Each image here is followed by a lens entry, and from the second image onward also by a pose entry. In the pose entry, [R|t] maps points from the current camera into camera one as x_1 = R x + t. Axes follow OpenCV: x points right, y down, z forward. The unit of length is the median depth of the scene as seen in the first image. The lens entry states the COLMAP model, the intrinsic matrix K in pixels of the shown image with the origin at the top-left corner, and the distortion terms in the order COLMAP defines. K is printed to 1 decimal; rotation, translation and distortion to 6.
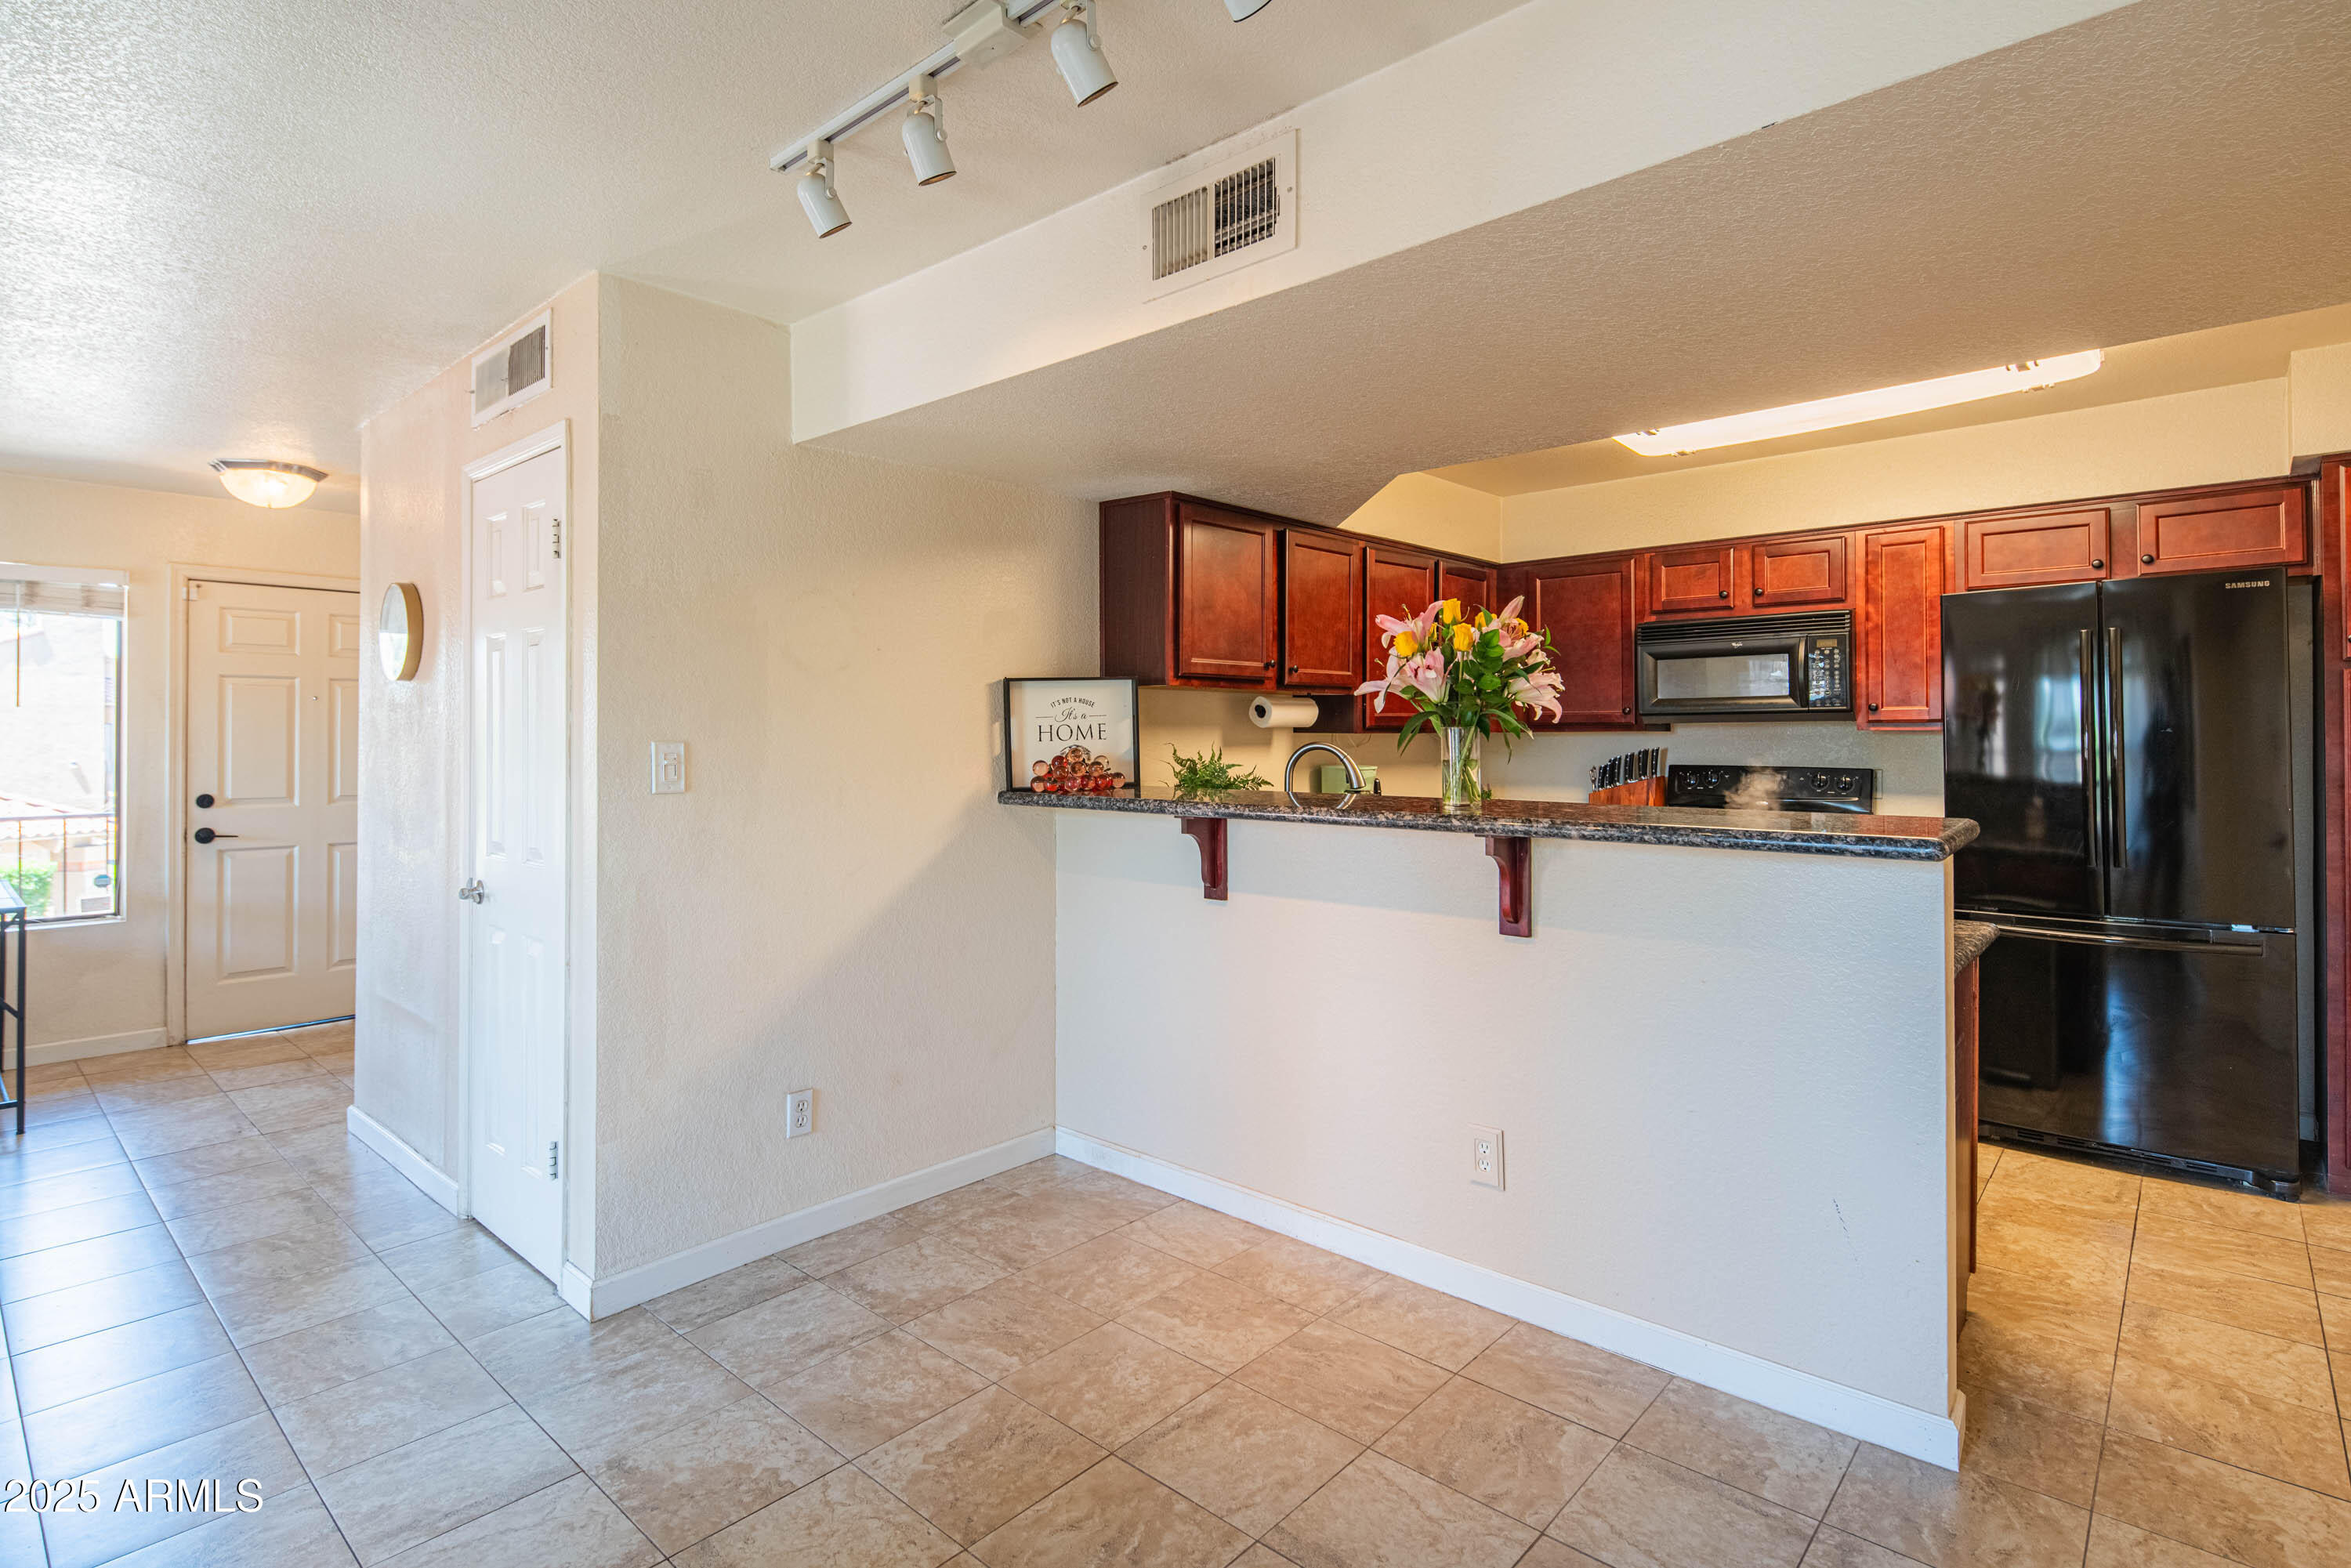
lens RADIAL K [[1156.5, 0, 1143.8], [0, 1156.5, 722.2], [0, 0, 1]] dist [0.008162, -0.005466]
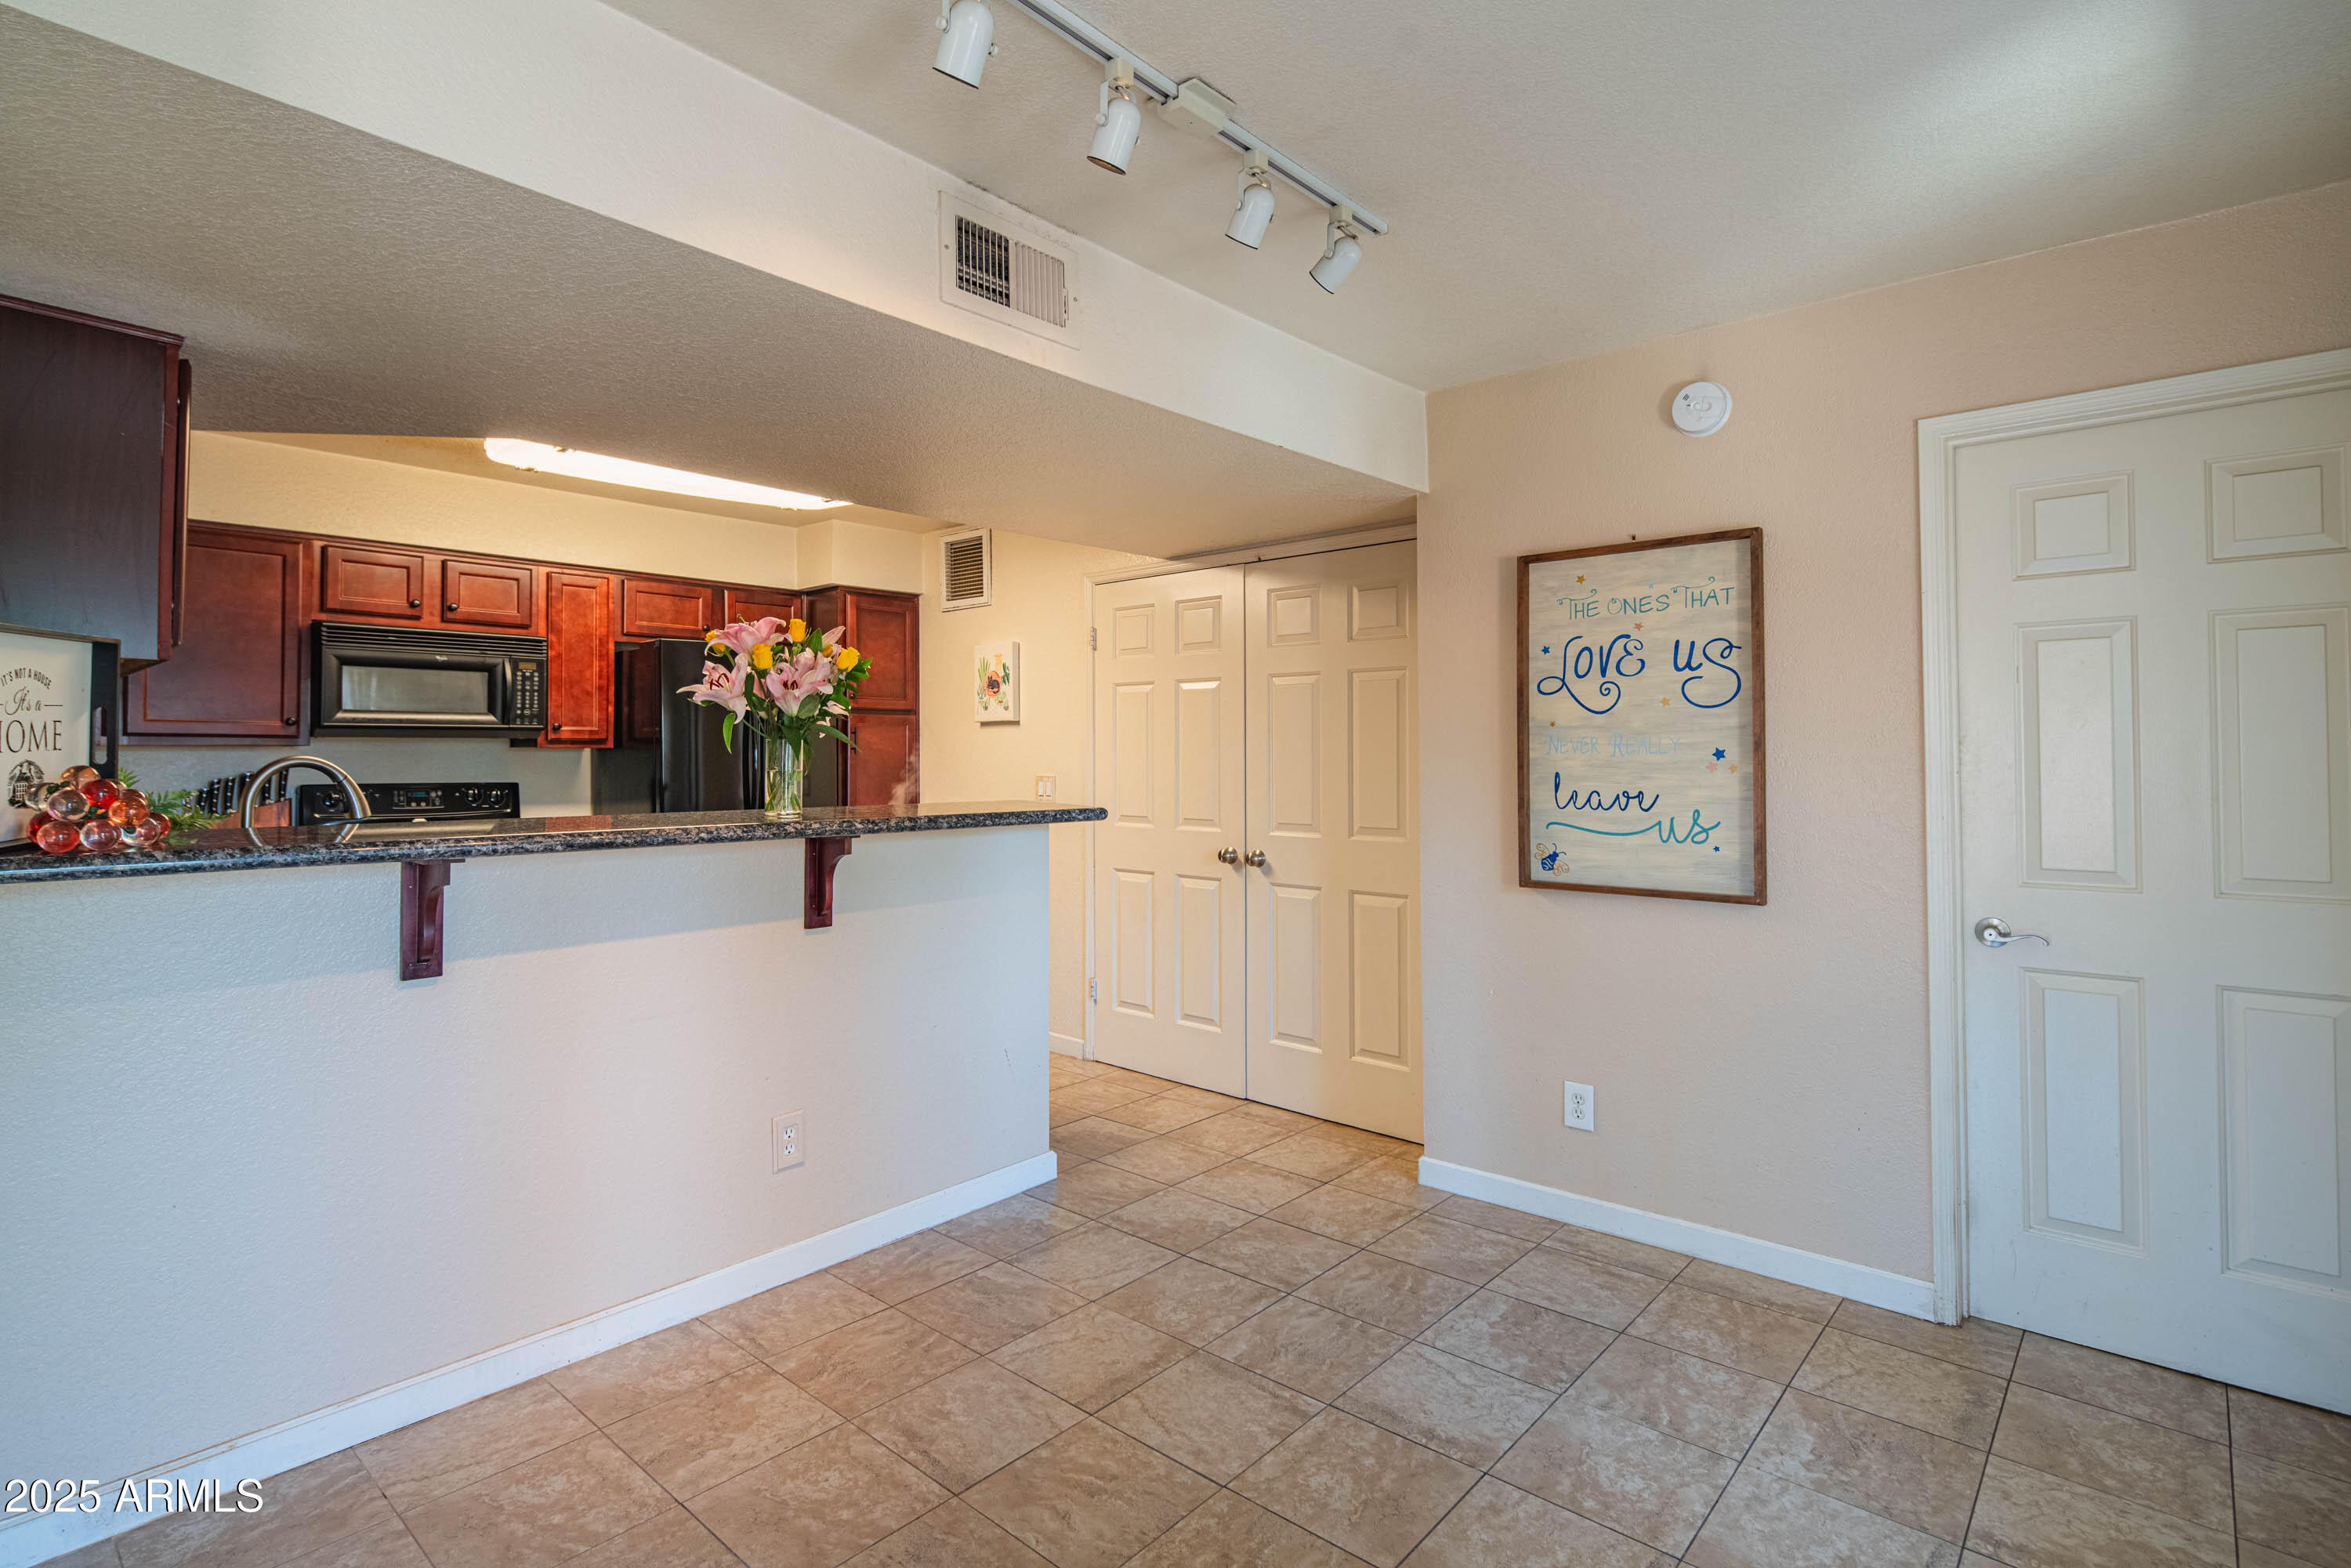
lens RADIAL K [[1156.5, 0, 1175.4], [0, 1156.5, 727.0], [0, 0, 1]] dist [0.008162, -0.005466]
pose [[-0.030023, 0.026230, 0.999205, -0.613363], [-0.012293, 0.999570, -0.026608, 0.012192], [-0.999474, -0.013082, -0.029687, 0.522043]]
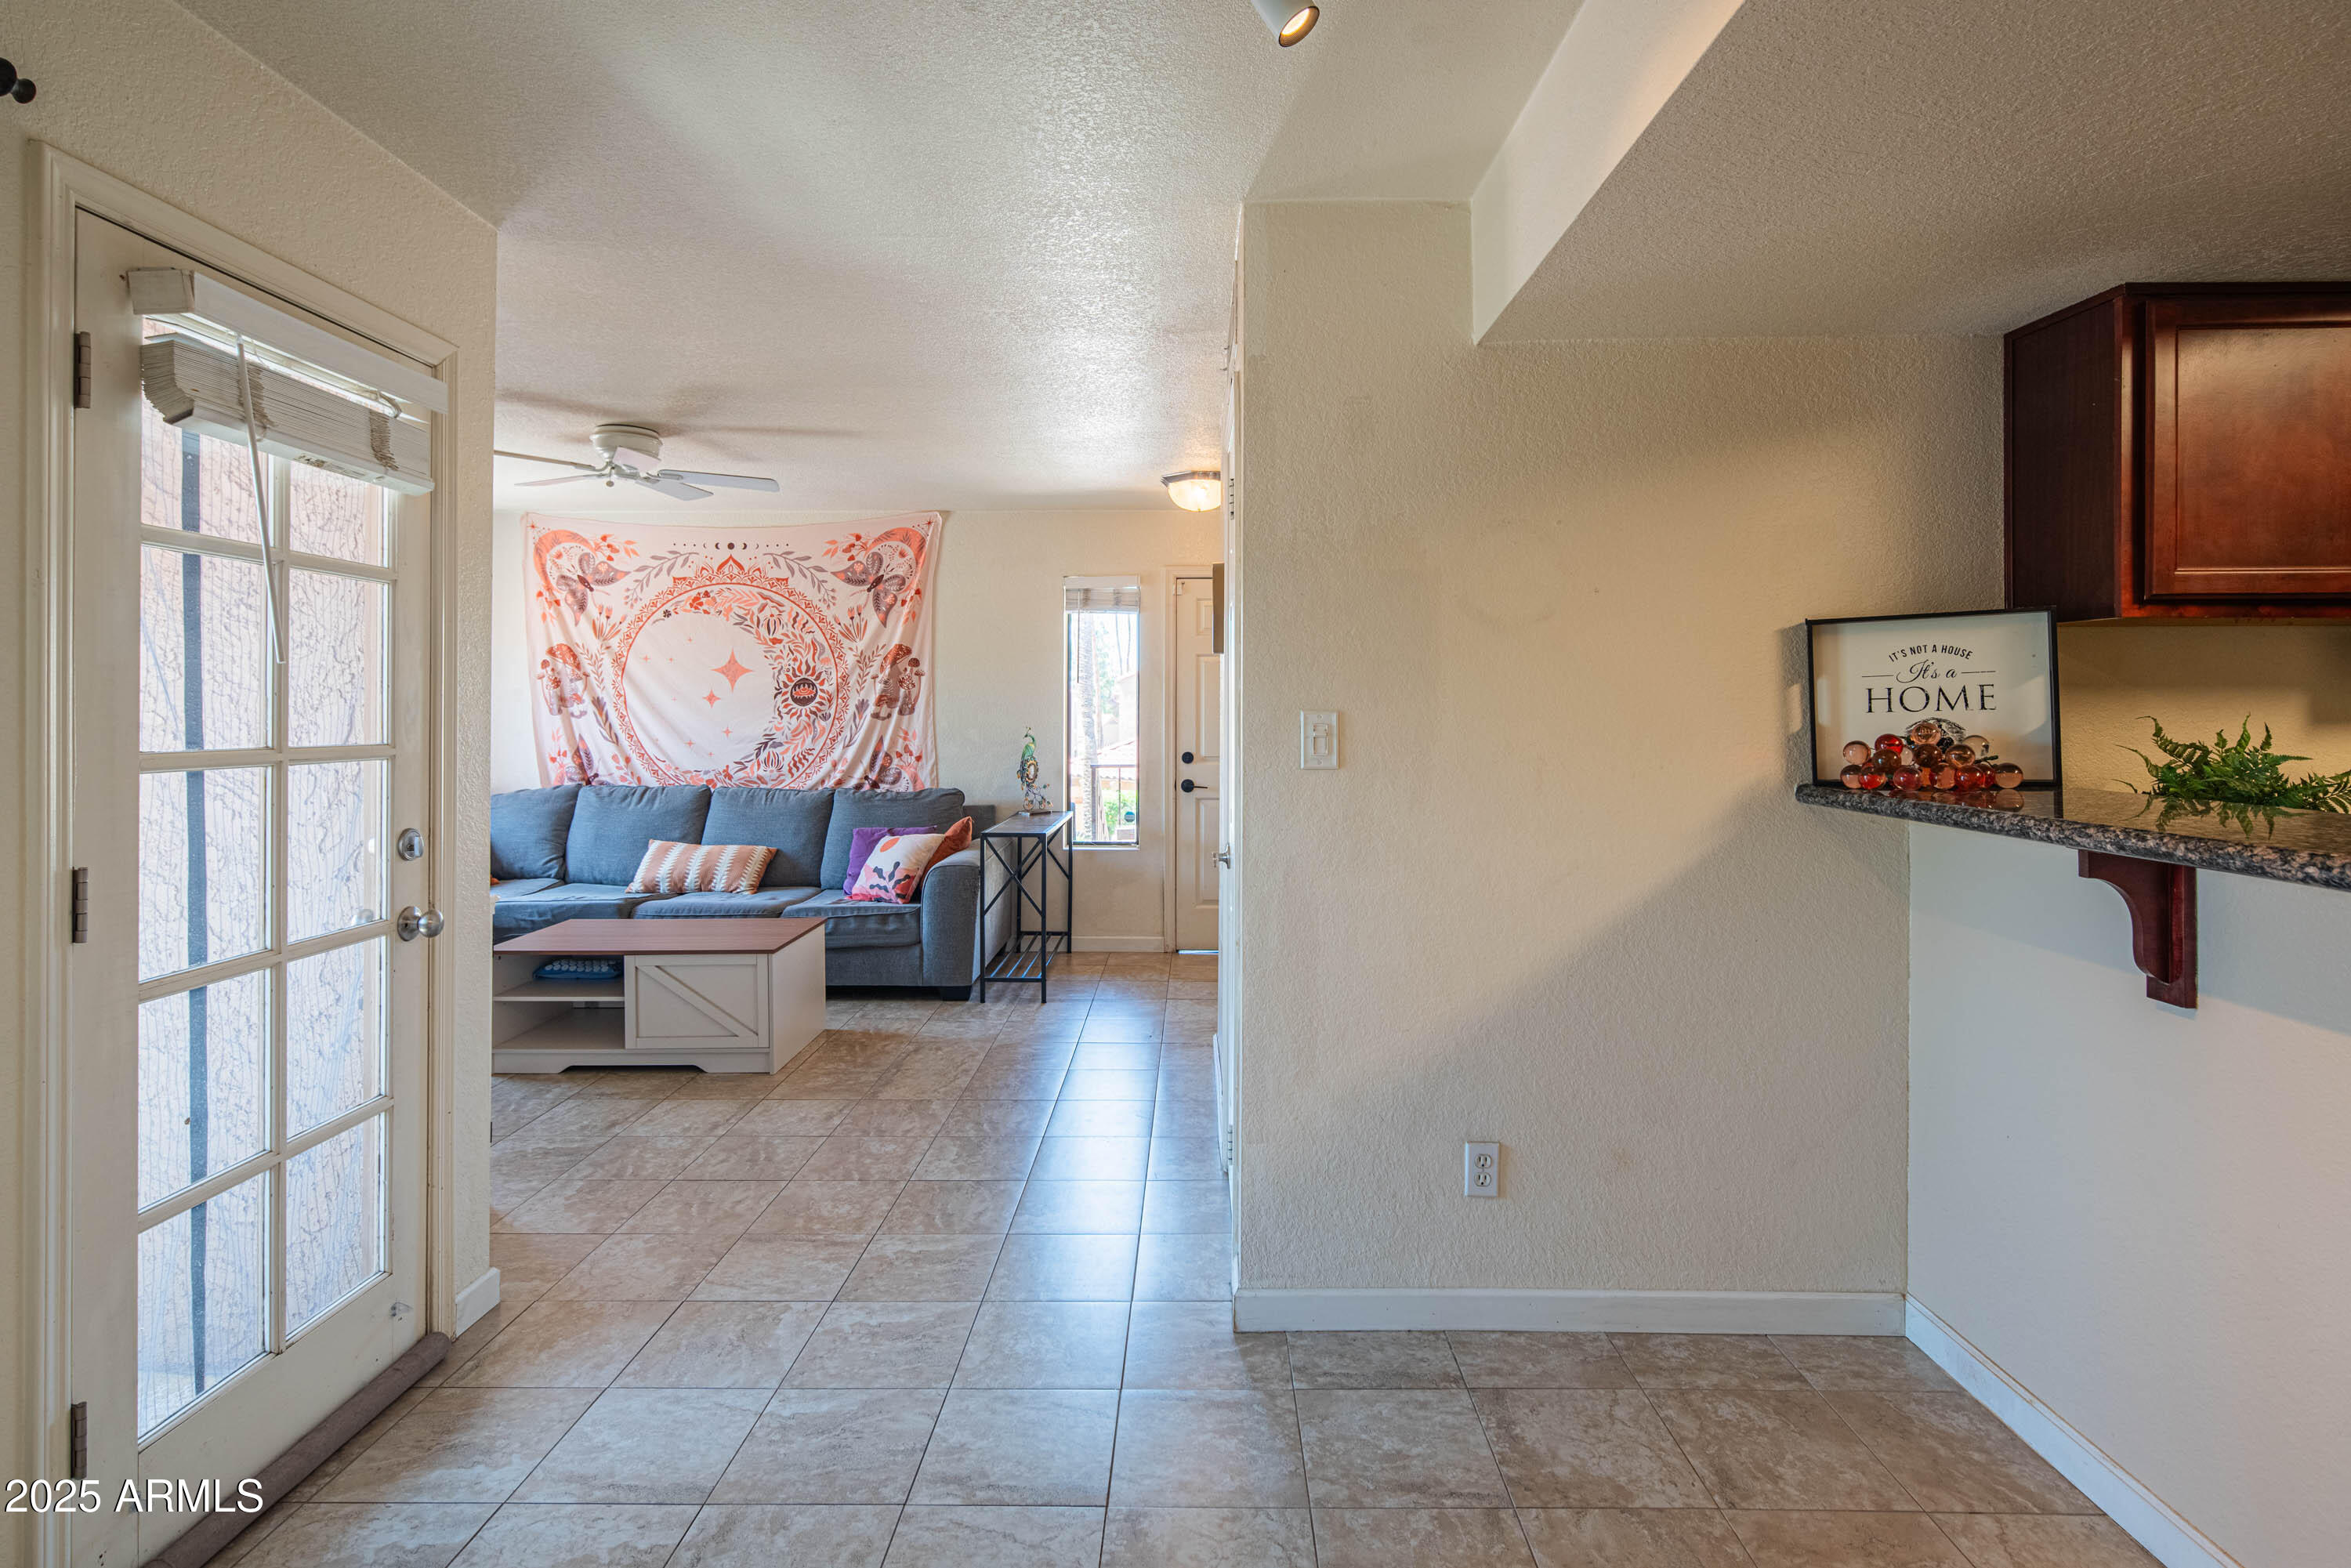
lens RADIAL K [[1156.5, 0, 1188.0], [0, 1156.5, 701.1], [0, 0, 1]] dist [0.008162, -0.005466]
pose [[0.671179, -0.002004, -0.741293, 0.141733], [0.008016, 0.999958, 0.004554, 0.003731], [0.741252, -0.008999, 0.671166, 0.259472]]
